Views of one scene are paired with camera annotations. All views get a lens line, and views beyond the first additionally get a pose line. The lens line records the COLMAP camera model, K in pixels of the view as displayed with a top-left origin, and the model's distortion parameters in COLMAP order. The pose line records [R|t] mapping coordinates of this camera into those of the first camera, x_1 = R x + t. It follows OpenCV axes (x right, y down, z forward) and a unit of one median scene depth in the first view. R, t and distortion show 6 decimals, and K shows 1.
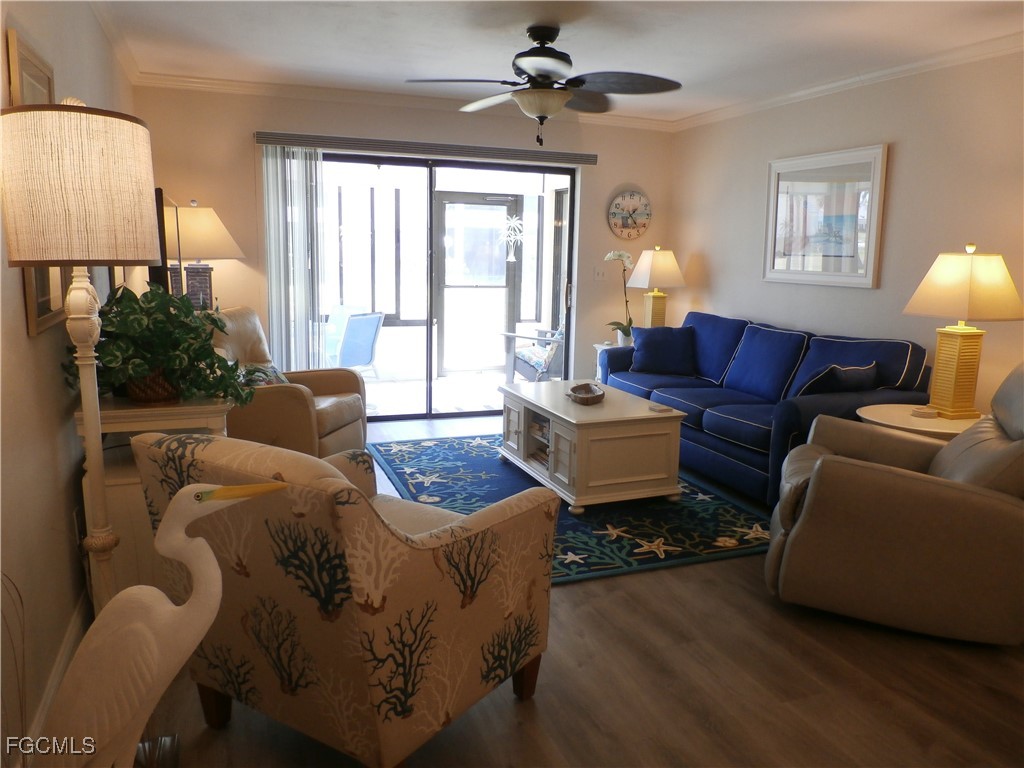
lens RADIAL K [[761.7, 0, 512.9], [0, 761.7, 382.5], [0, 0, 1]] dist [-0.015216, 0.023363]
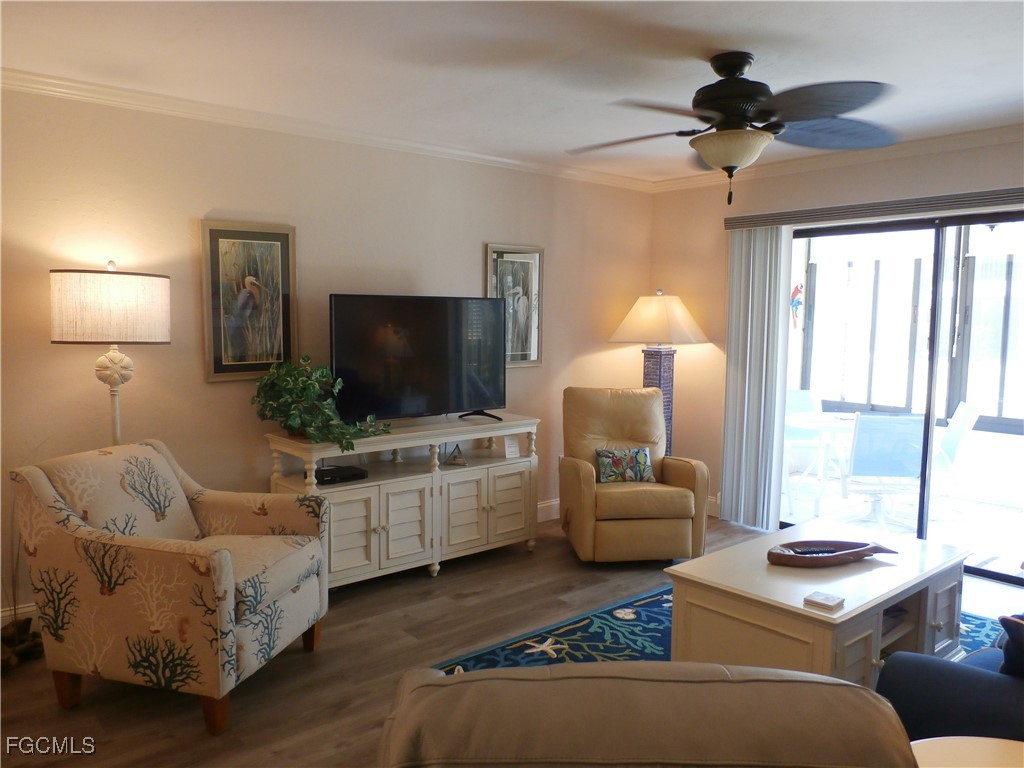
lens RADIAL K [[761.7, 0, 505.4], [0, 761.7, 379.6], [0, 0, 1]] dist [-0.015216, 0.023363]
pose [[0.323970, 0.061804, -0.944046, 0.656683], [-0.164769, 0.986300, 0.008027, -0.099387], [0.931609, 0.152949, 0.329715, 0.529273]]
